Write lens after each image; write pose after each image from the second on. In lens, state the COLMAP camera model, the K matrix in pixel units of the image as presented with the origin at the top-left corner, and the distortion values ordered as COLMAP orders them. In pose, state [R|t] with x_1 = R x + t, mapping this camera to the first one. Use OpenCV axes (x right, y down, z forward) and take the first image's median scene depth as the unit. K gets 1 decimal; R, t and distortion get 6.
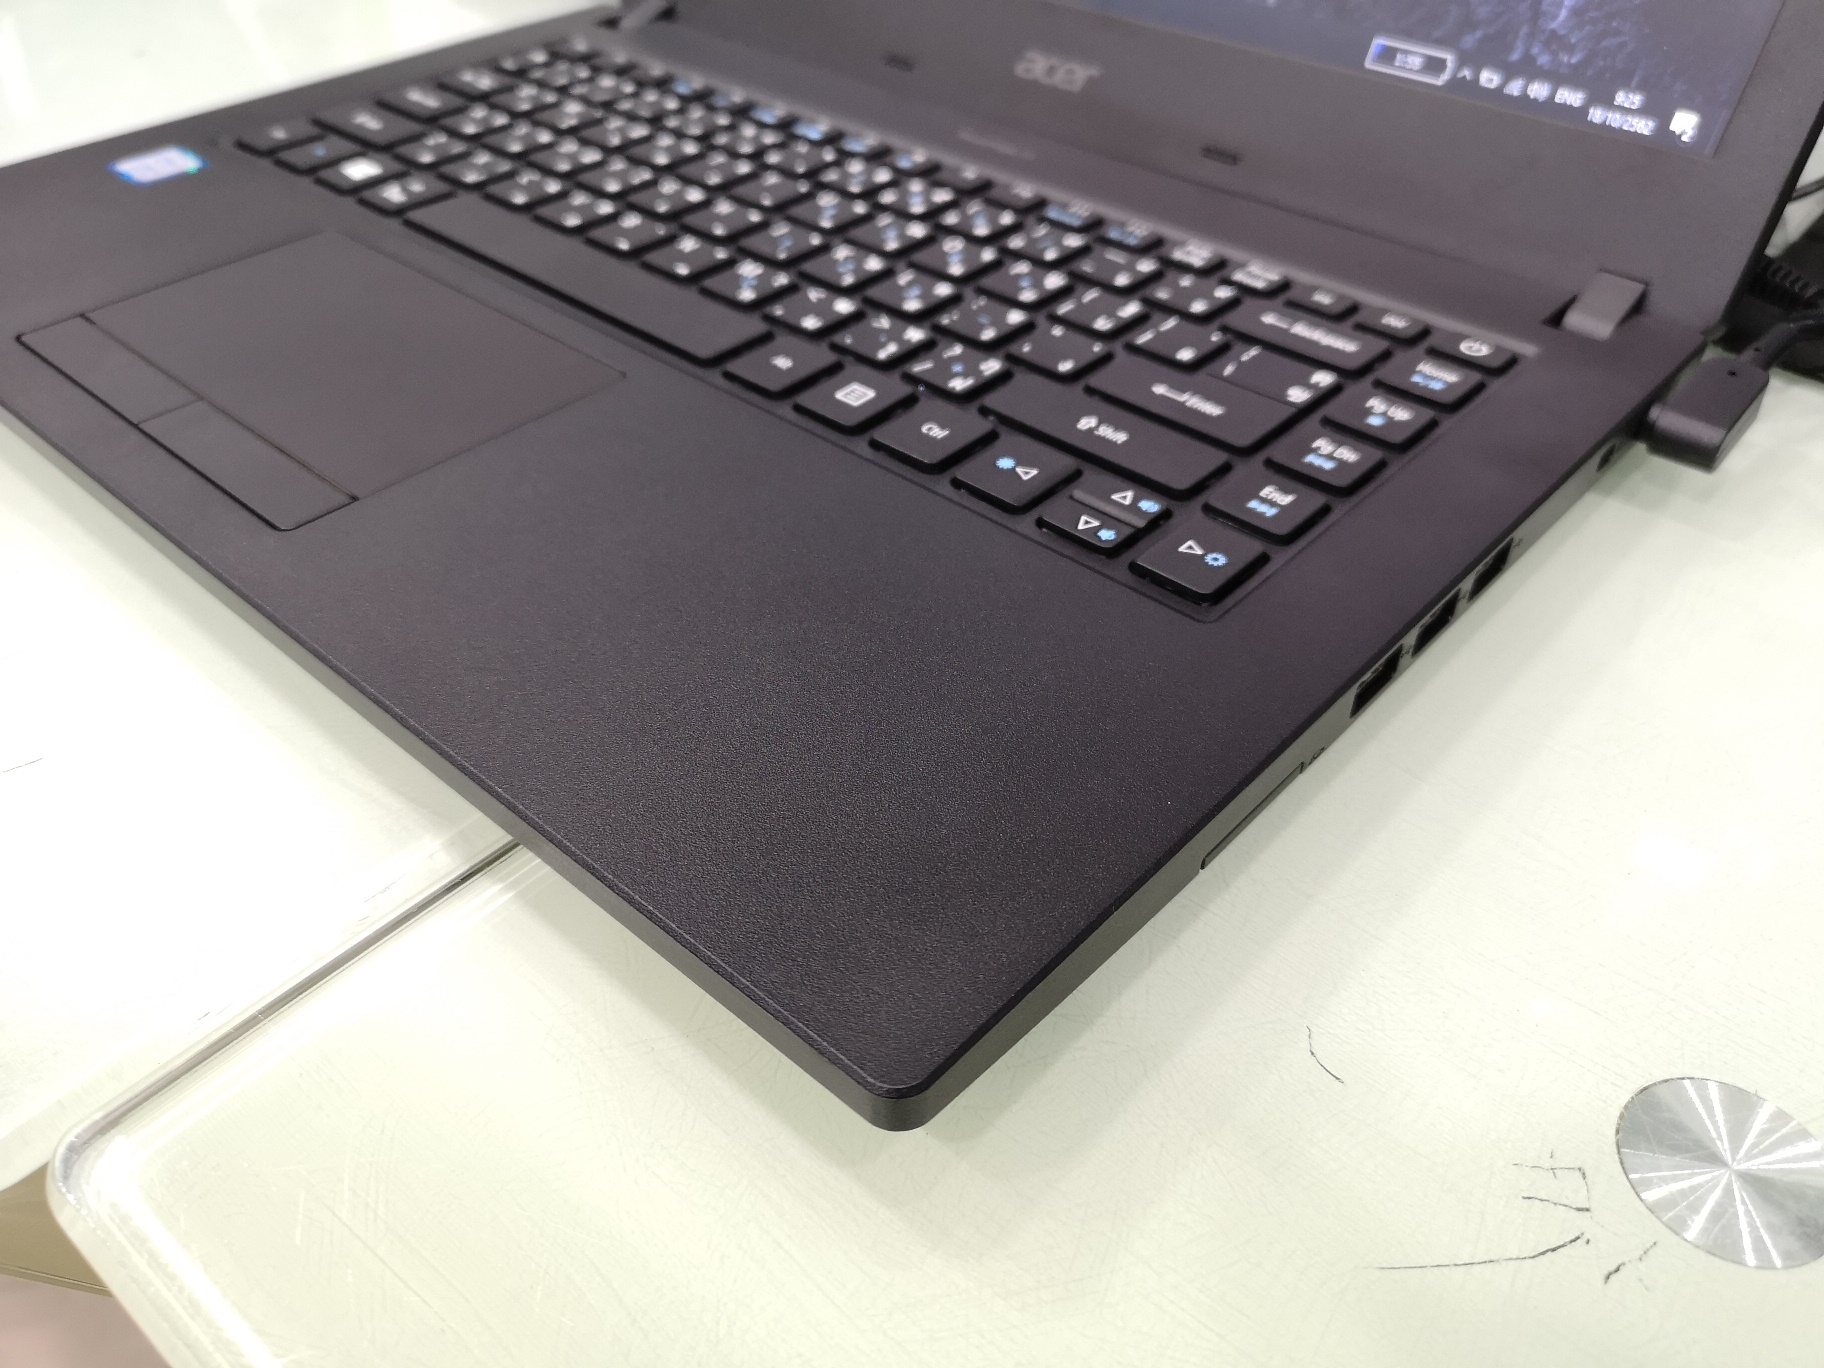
lens RADIAL K [[1473.4, 0, 912.0], [0, 1473.4, 684.0], [0, 0, 1]] dist [0.005868, -0.038837]
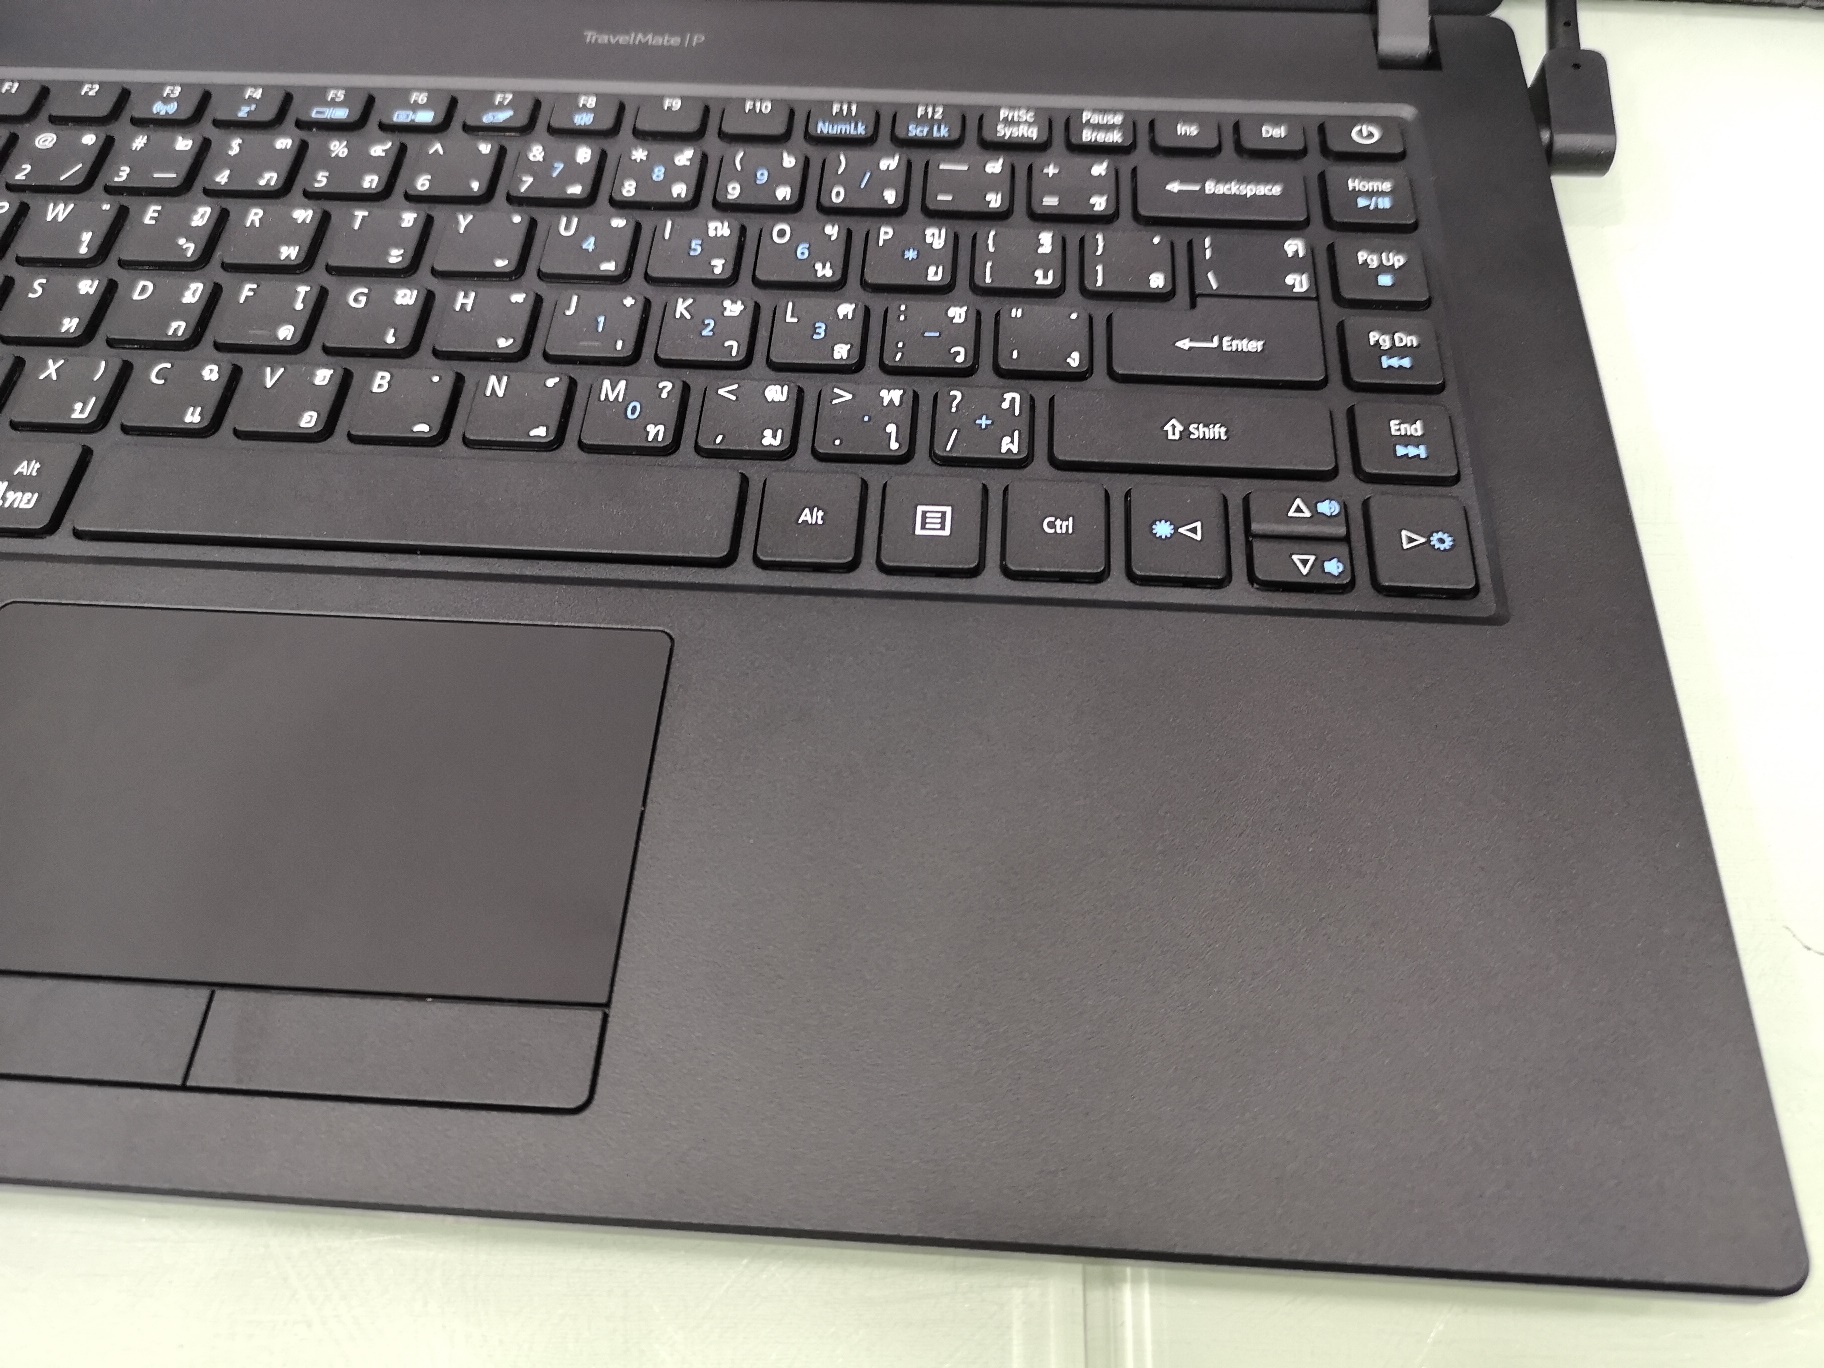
lens RADIAL K [[1440.9, 0, 912.0], [0, 1440.9, 684.0], [0, 0, 1]] dist [0.013354, -0.045359]
pose [[0.782731, -0.539359, 0.310523, -0.315641], [0.409904, 0.822214, 0.394897, -0.399877], [-0.468307, -0.181813, 0.864657, 0.243269]]
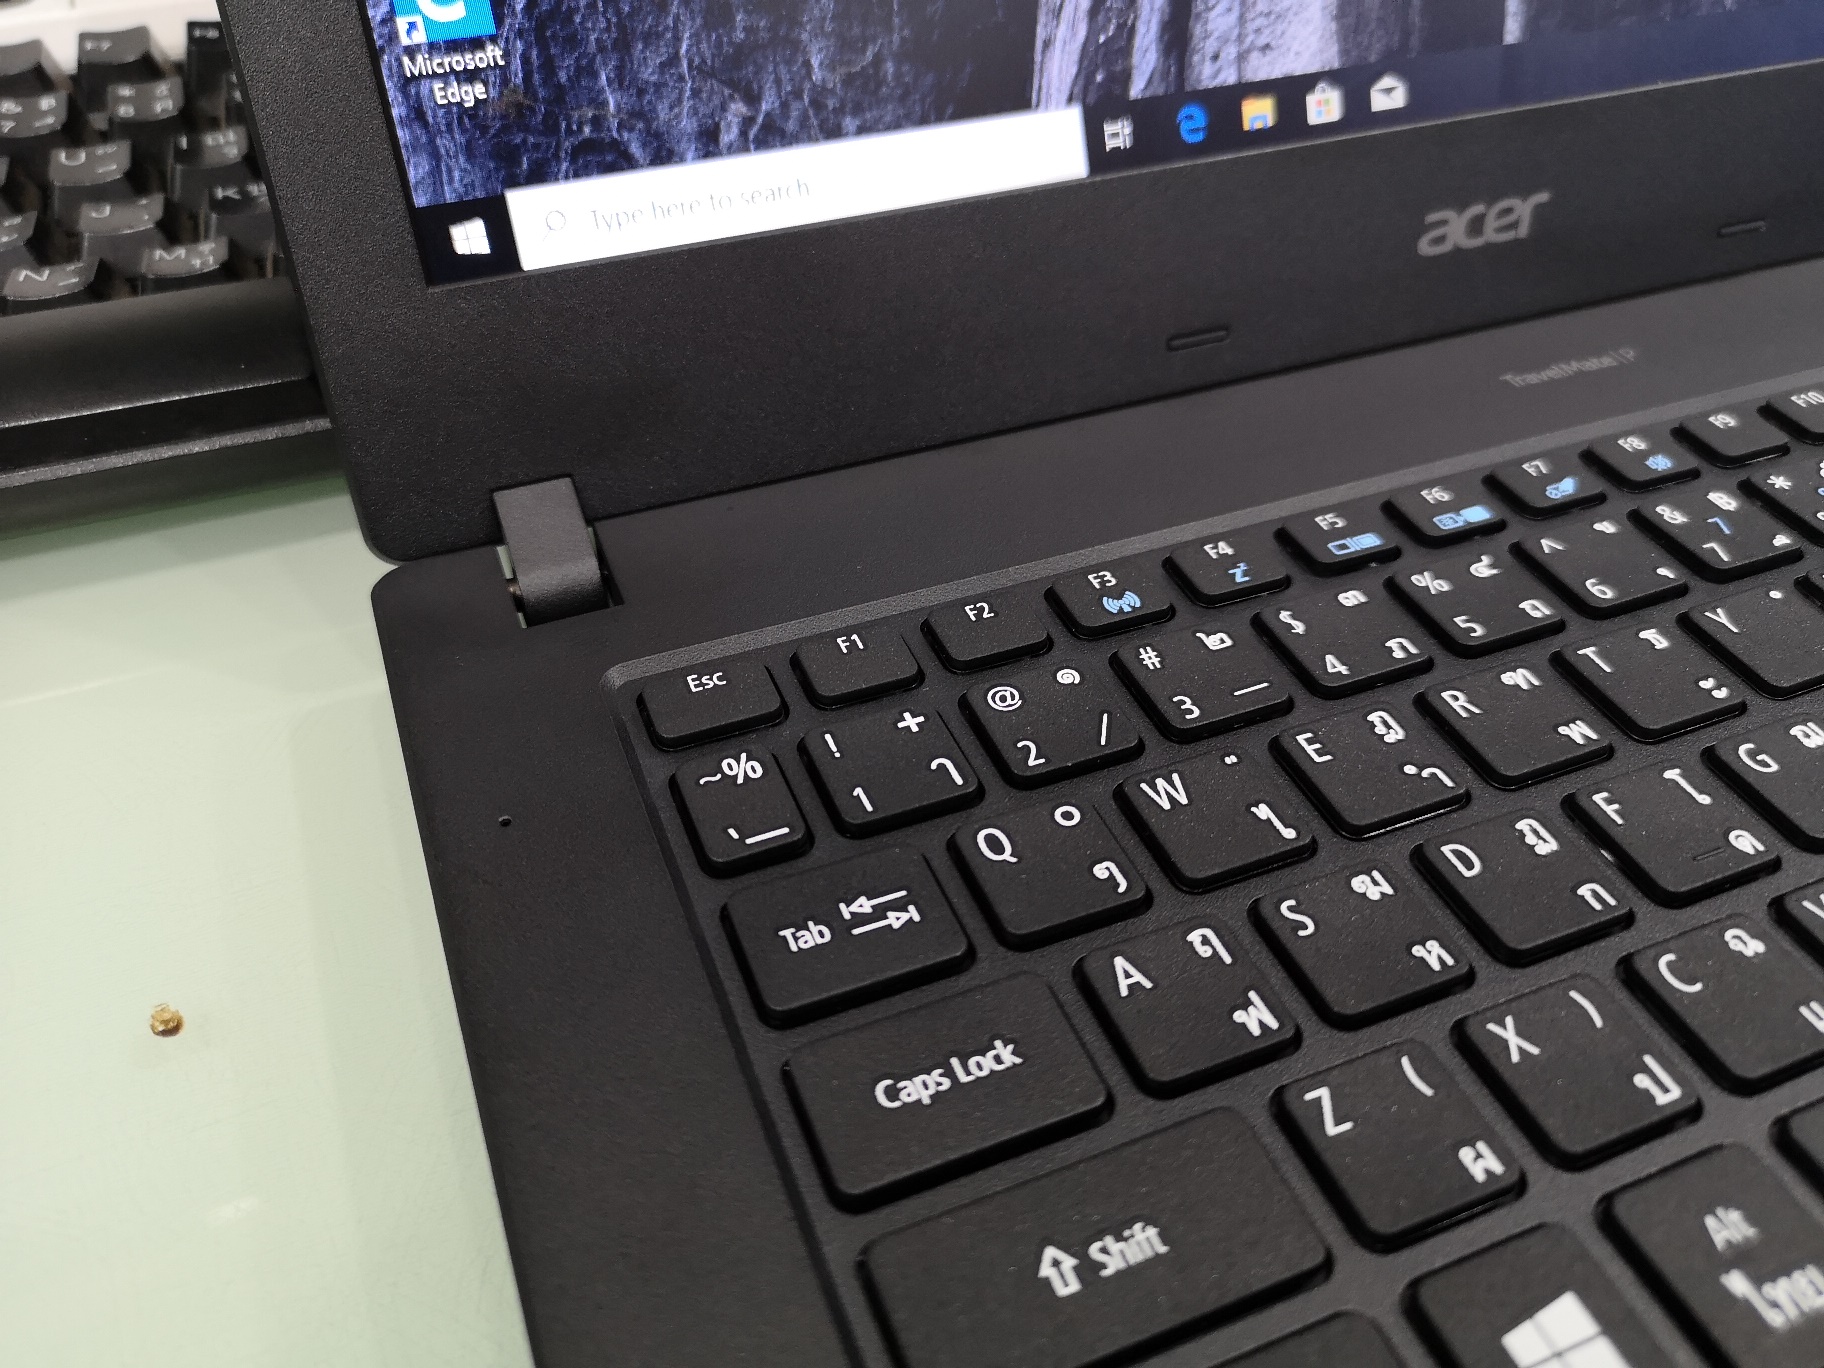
lens RADIAL K [[1473.4, 0, 912.0], [0, 1473.4, 684.0], [0, 0, 1]] dist [0.005868, -0.038837]
pose [[0.434297, -0.600438, 0.671461, -0.651547], [0.573067, 0.759295, 0.308326, -0.737485], [-0.694968, 0.250887, 0.673851, 0.997331]]
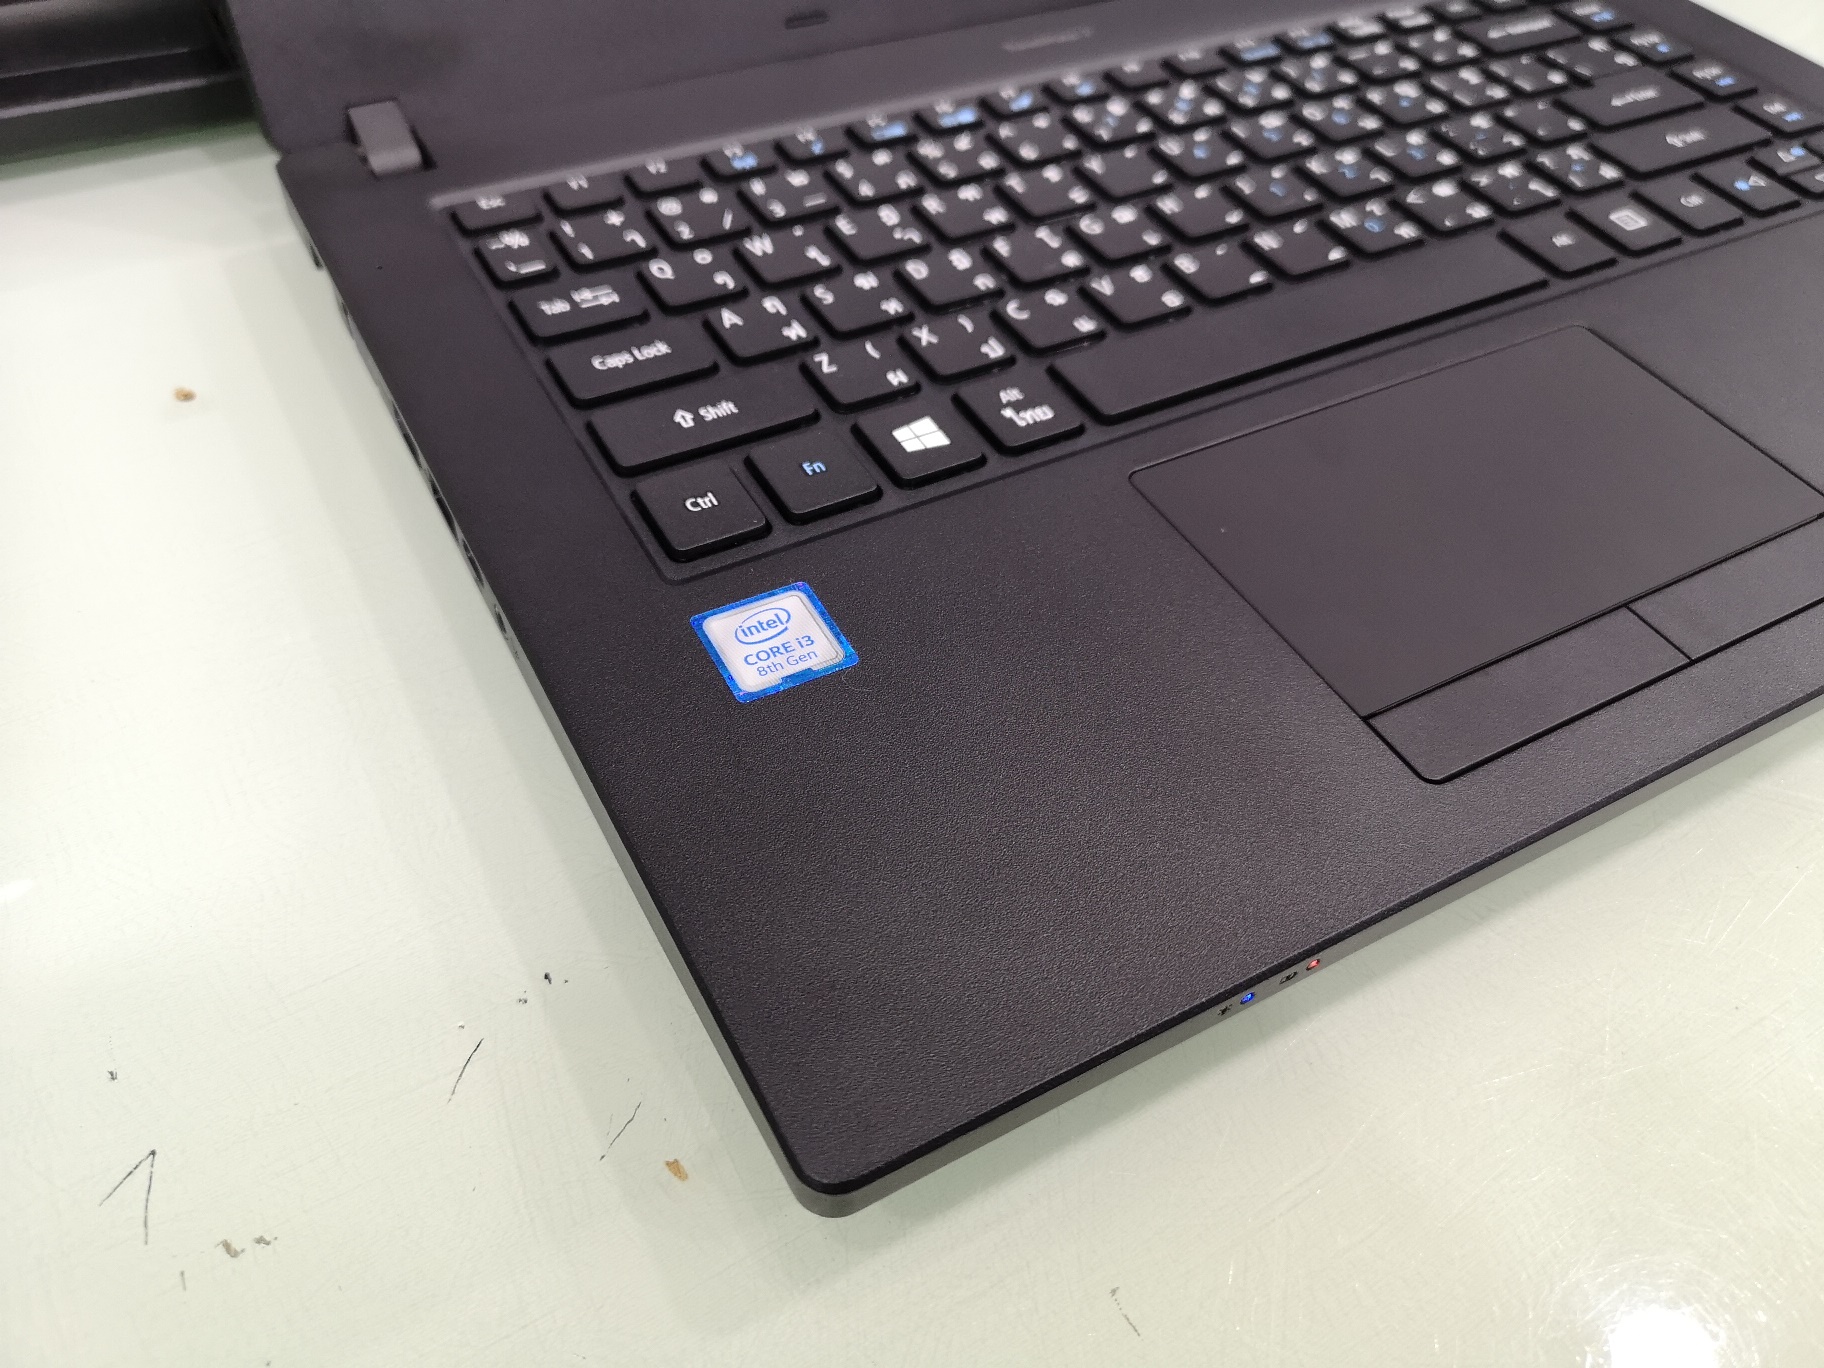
lens RADIAL K [[1473.4, 0, 912.0], [0, 1473.4, 684.0], [0, 0, 1]] dist [0.005868, -0.038837]
pose [[0.317959, -0.683231, 0.657341, -1.042774], [0.564422, 0.693483, 0.447783, -0.669020], [-0.761794, 0.228642, 0.606130, 0.730326]]
